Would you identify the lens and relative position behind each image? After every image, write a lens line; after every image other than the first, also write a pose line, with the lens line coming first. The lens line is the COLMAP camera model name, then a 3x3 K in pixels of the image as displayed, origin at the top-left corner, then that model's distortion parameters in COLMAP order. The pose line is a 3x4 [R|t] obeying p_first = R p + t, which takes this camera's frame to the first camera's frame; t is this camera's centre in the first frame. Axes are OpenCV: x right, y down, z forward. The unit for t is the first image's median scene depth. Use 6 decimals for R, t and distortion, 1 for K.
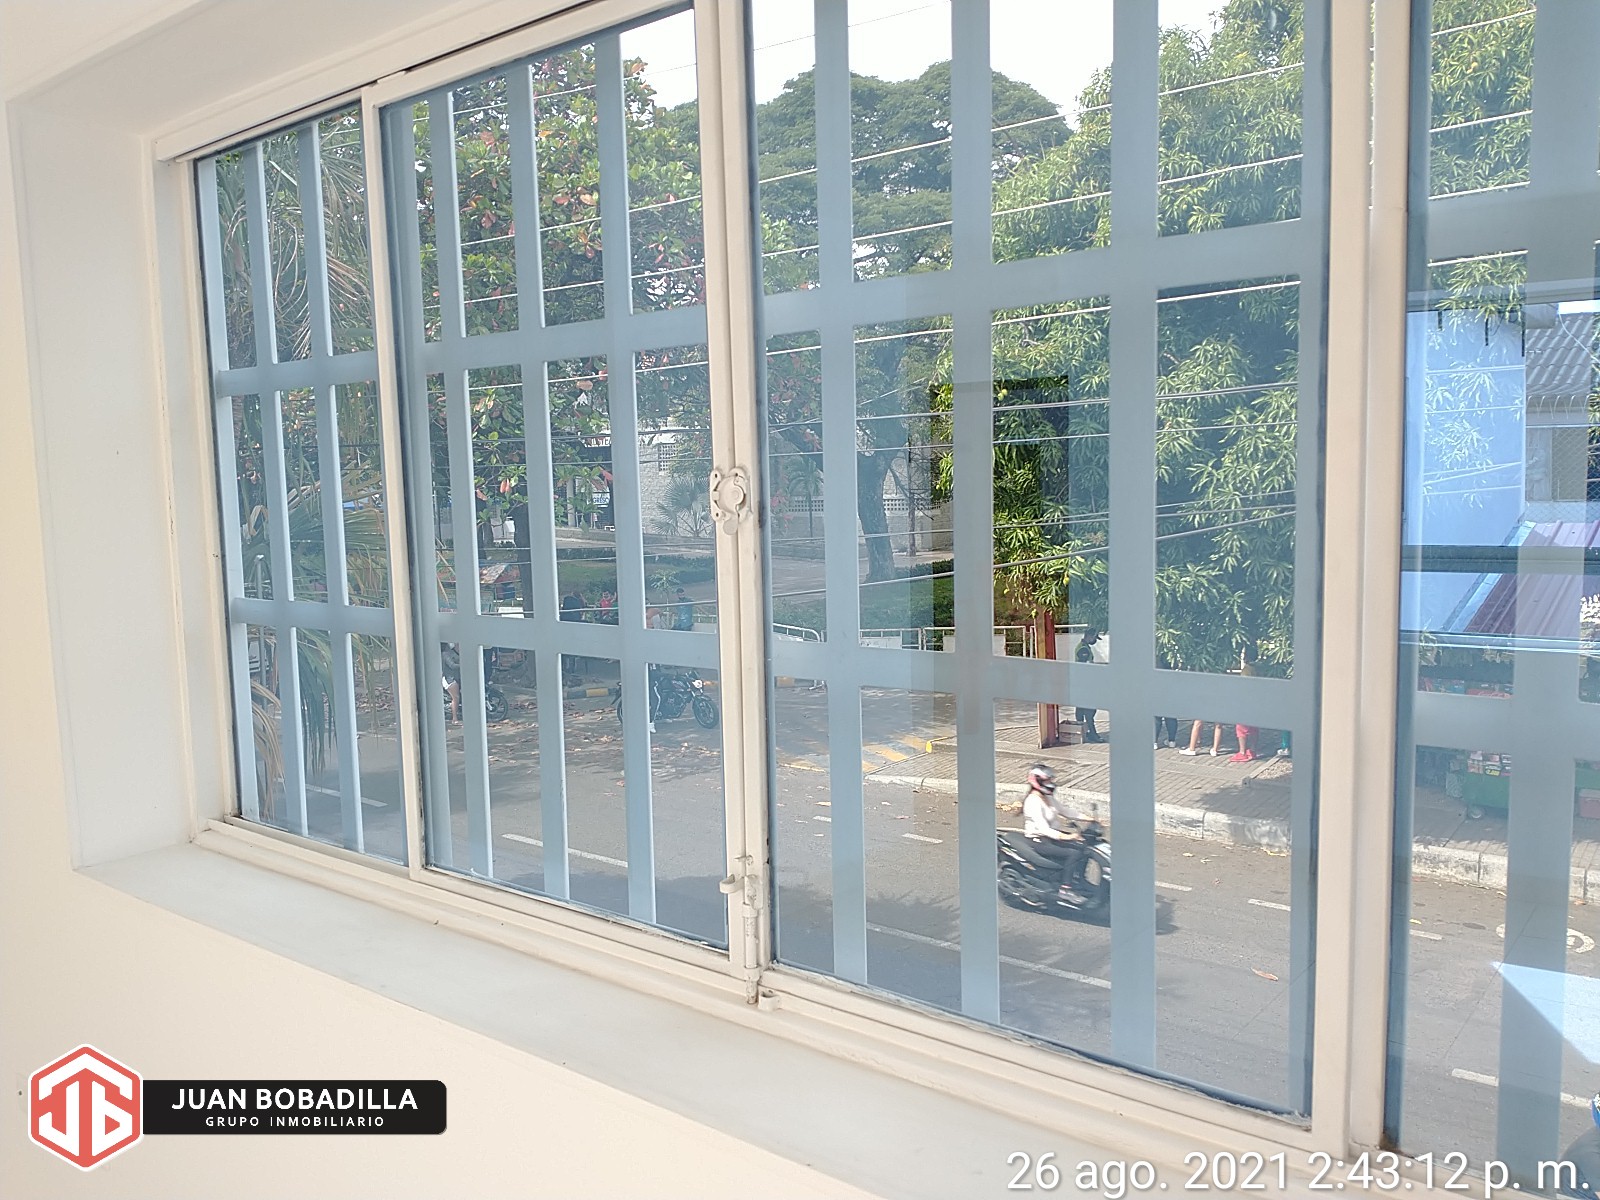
lens RADIAL K [[1296.9, 0, 803.0], [0, 1296.9, 594.6], [0, 0, 1]] dist [0.035694, -0.030770]
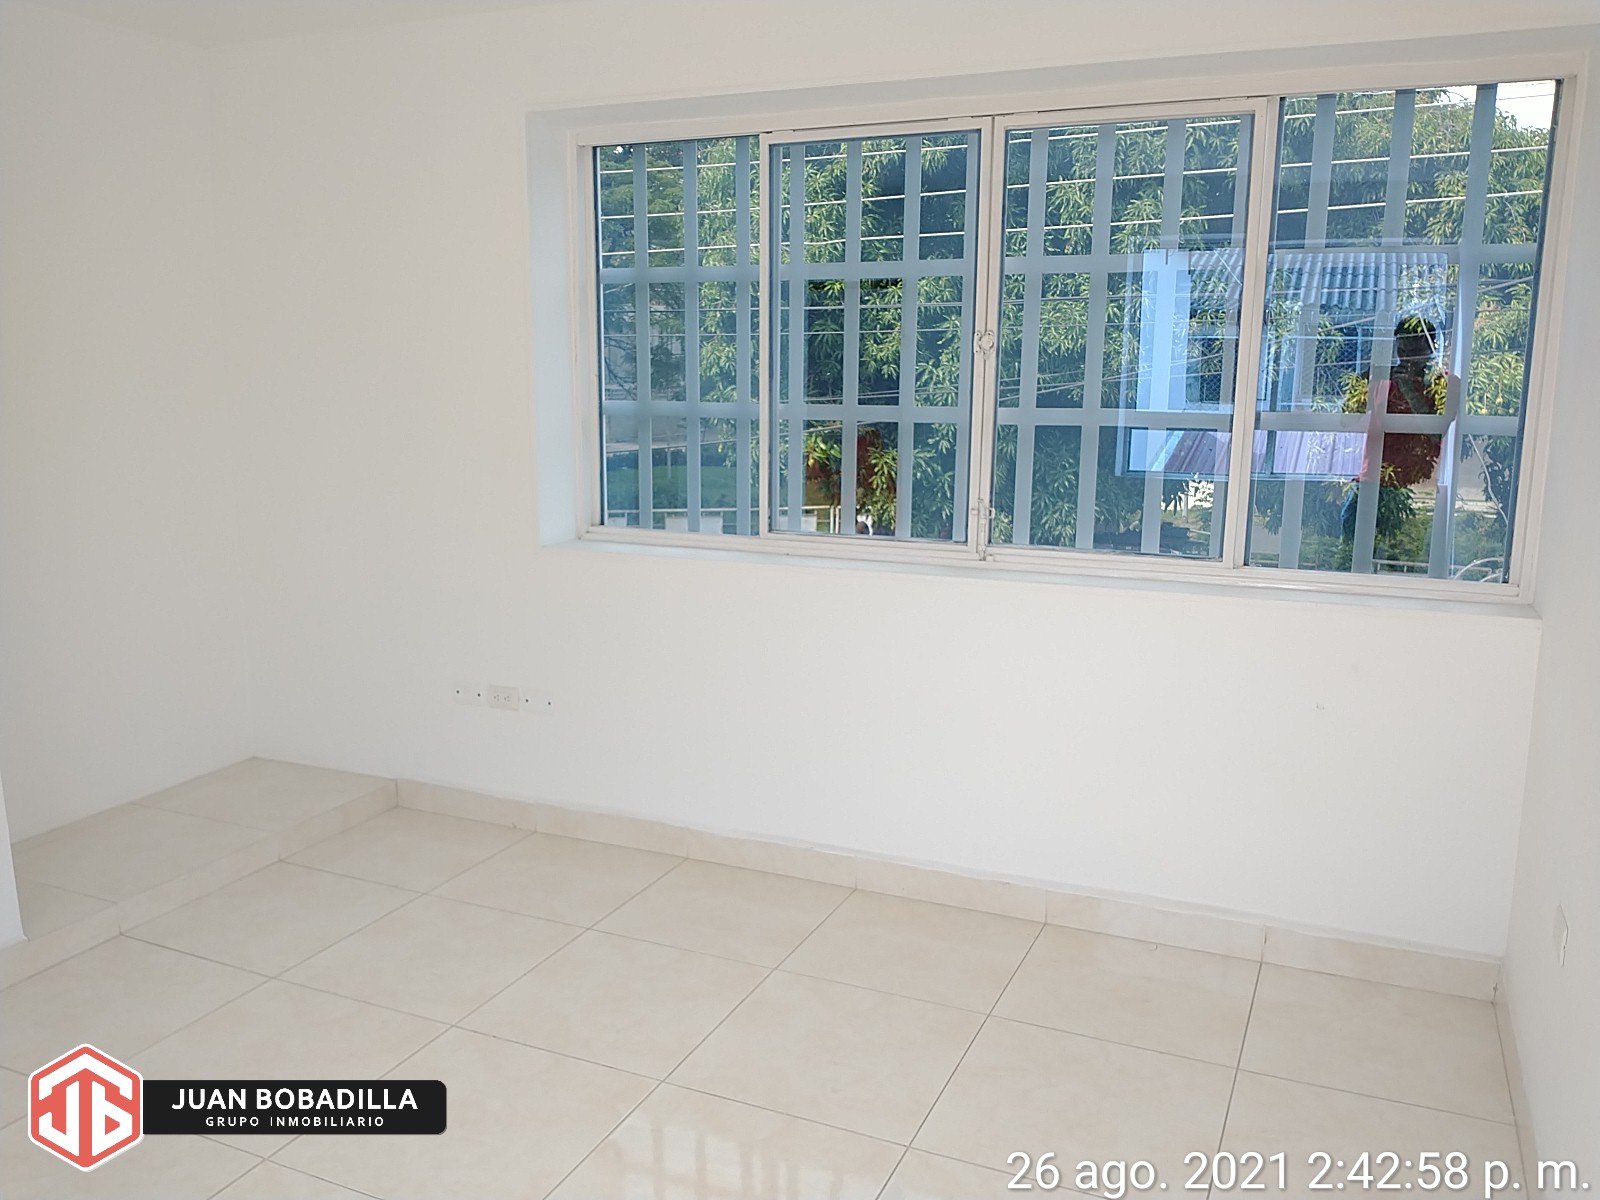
lens RADIAL K [[1296.9, 0, 794.1], [0, 1296.9, 603.8], [0, 0, 1]] dist [0.035694, -0.030770]
pose [[0.968396, -0.013671, 0.249042, -0.108402], [-0.007364, 0.996494, 0.083337, 0.022249], [-0.249309, -0.082537, 0.964900, -0.135972]]
